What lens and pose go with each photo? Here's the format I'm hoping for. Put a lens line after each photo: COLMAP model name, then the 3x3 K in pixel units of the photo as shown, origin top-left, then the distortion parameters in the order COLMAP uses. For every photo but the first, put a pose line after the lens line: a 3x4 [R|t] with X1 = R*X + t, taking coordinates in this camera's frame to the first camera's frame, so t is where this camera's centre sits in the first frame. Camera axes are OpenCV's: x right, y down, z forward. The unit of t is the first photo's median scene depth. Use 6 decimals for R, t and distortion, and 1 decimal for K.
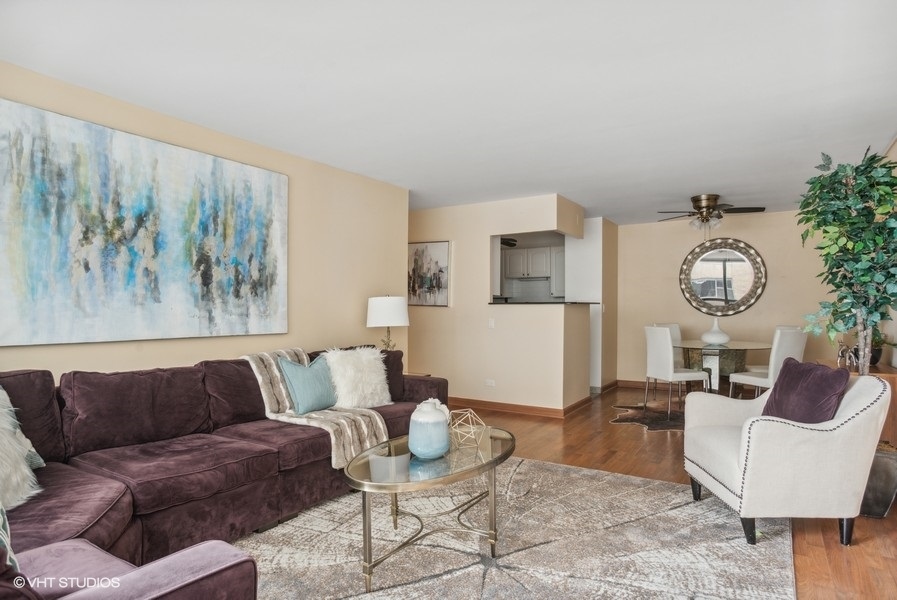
lens RADIAL K [[507.8, 0, 443.5], [0, 507.8, 296.3], [0, 0, 1]] dist [-0.010009, 0.002134]
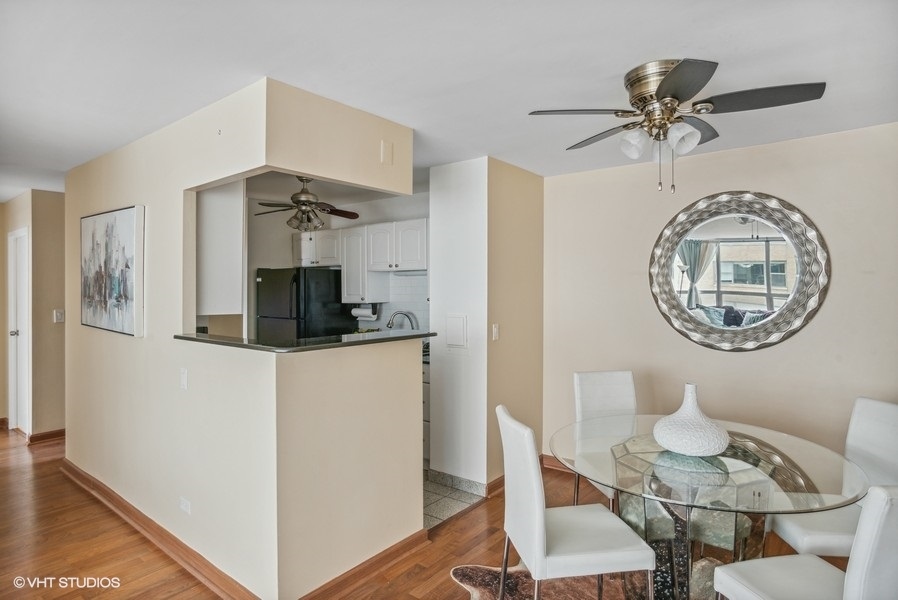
lens RADIAL K [[508.3, 0, 425.8], [0, 508.3, 285.9], [0, 0, 1]] dist [-0.010009, 0.002134]
pose [[0.994547, -0.002348, -0.104268, 0.314176], [0.003524, 0.999932, 0.011100, -0.031648], [0.104235, -0.011407, 0.994487, 0.493248]]
